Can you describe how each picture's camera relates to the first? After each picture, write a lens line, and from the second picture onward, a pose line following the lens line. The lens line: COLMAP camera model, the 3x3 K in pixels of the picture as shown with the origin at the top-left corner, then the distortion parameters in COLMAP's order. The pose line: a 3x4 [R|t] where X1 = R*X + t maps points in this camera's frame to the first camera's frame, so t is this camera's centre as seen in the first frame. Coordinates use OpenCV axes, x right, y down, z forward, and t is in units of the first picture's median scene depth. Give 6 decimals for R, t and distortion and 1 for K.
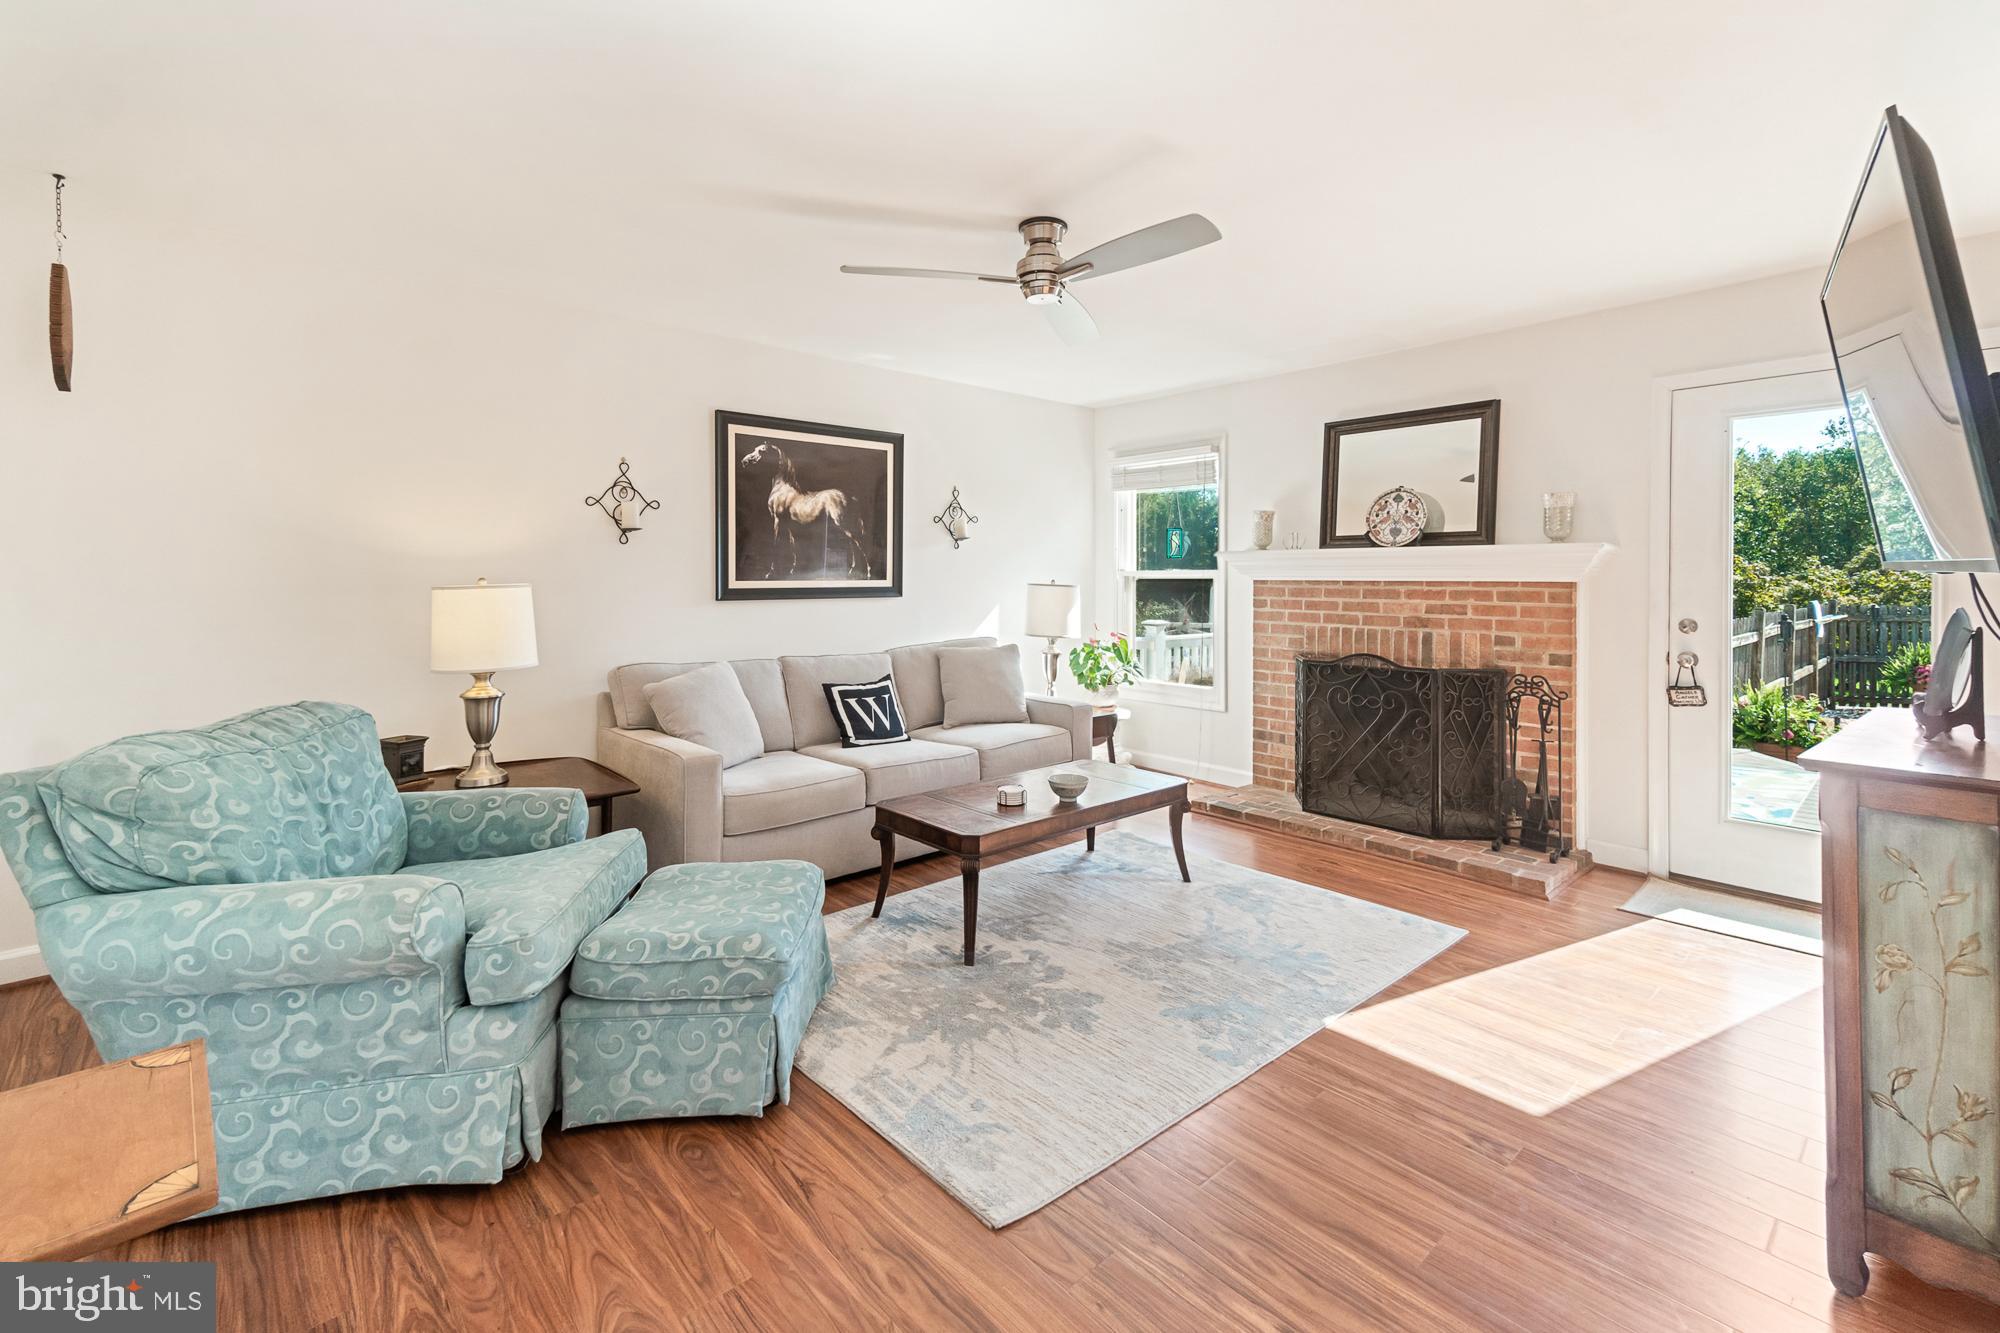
lens RADIAL K [[879.1, 0, 990.6], [0, 879.1, 573.9], [0, 0, 1]] dist [0.033314, 0.000001]
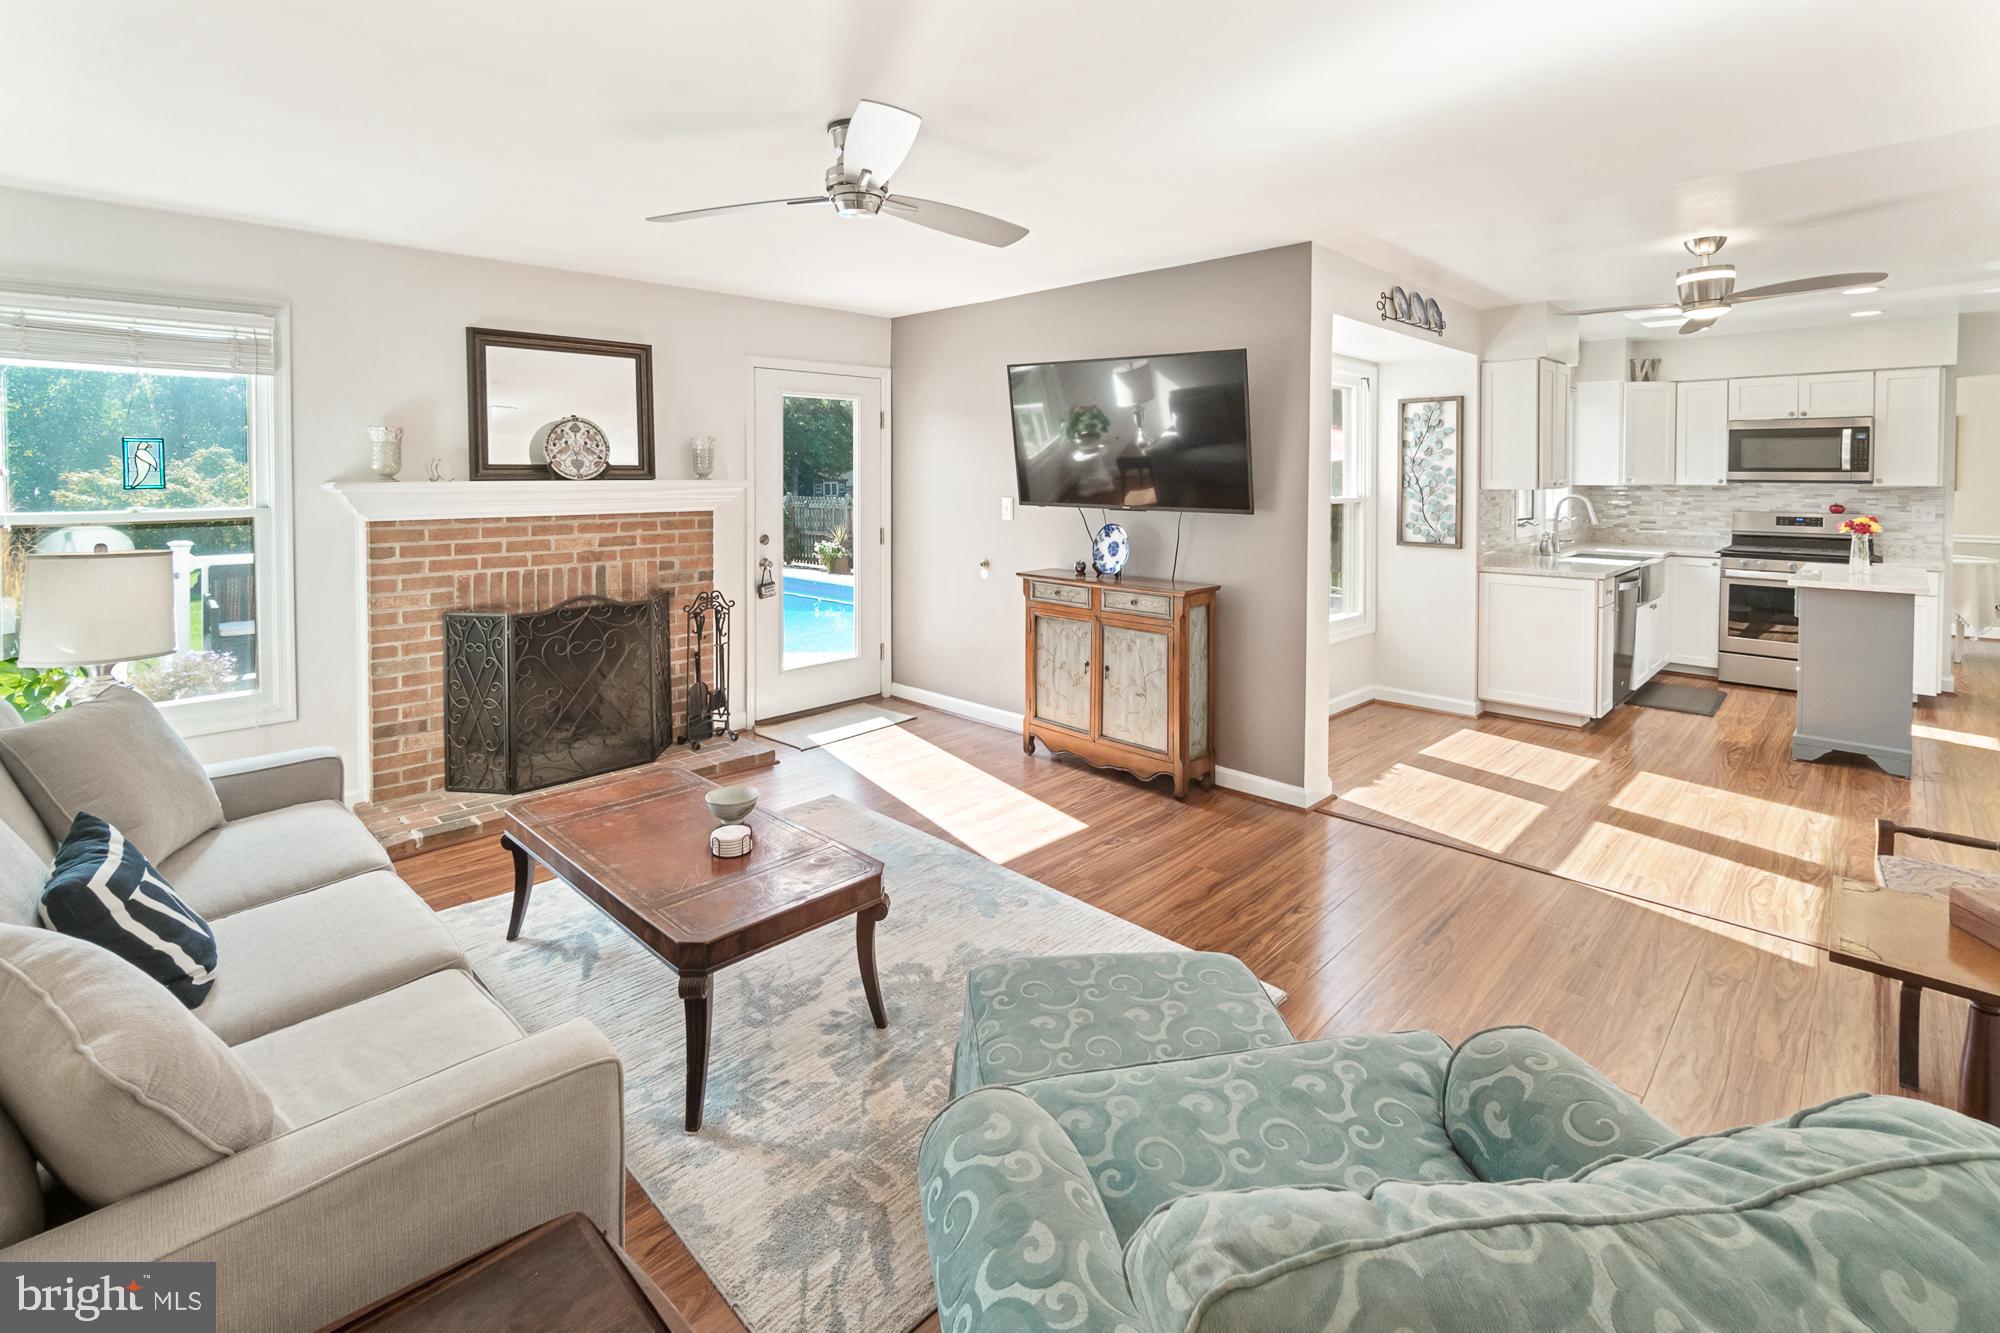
lens RADIAL K [[919.0, 0, 1001.3], [0, 919.0, 479.5], [0, 0, 1]] dist [-0.001358, -0.000213]
pose [[-0.068507, -0.010150, 0.997599, -0.540074], [-0.004194, 0.999942, 0.009885, -0.040959], [-0.997642, -0.003507, -0.068545, 0.595057]]
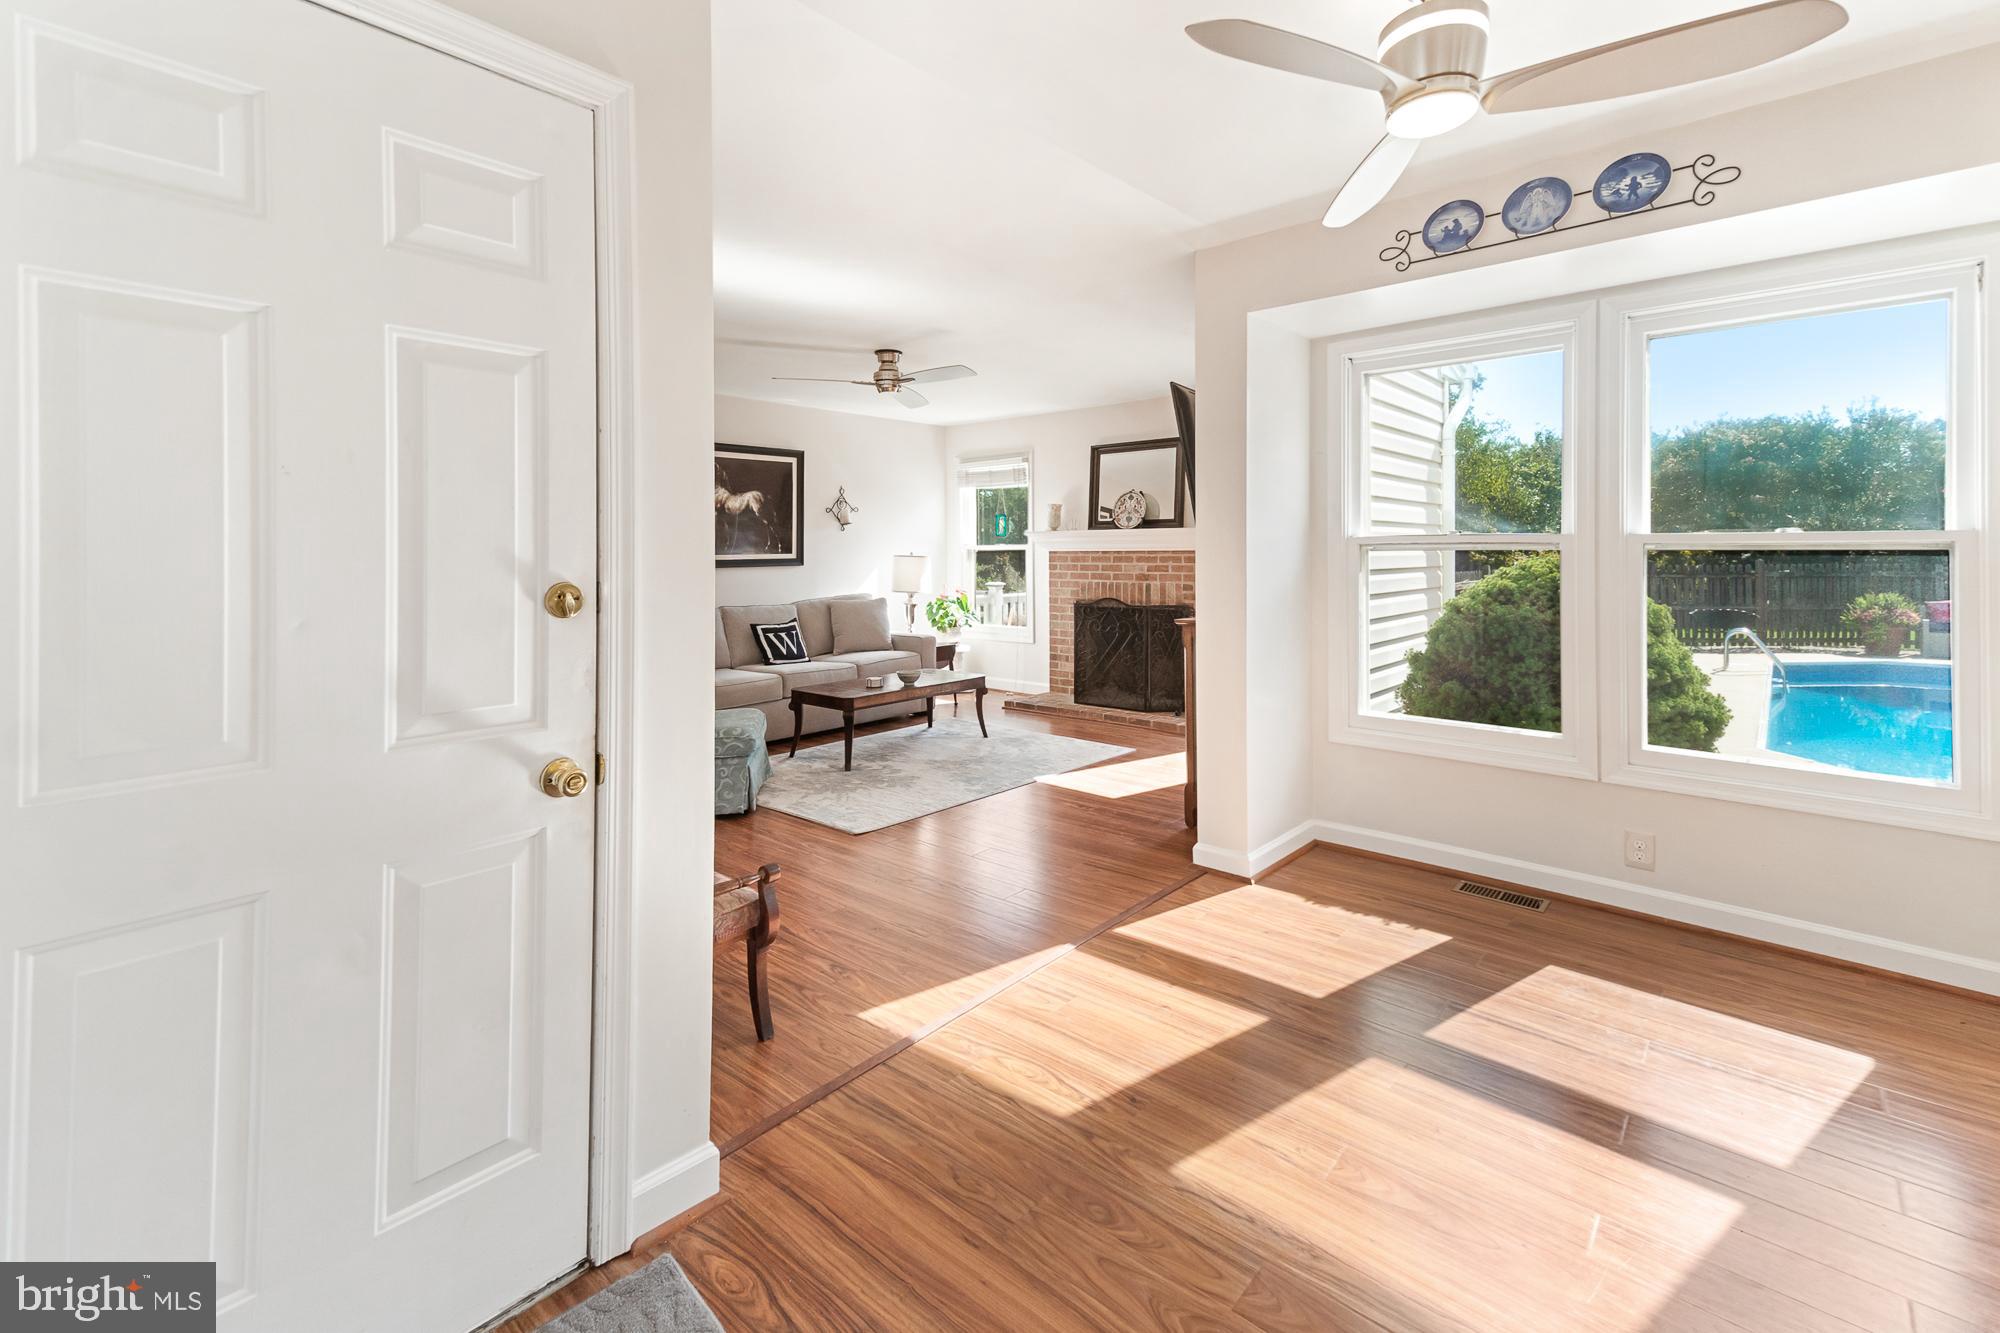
lens RADIAL K [[886.2, 0, 1000.0], [0, 886.2, 529.5], [0, 0, 1]] dist [0.000334, -0.000063]
pose [[0.991651, -0.006362, 0.128793, 0.032019], [0.008991, 0.999763, -0.019839, -0.000630], [-0.128637, 0.020832, 0.991473, -0.493511]]
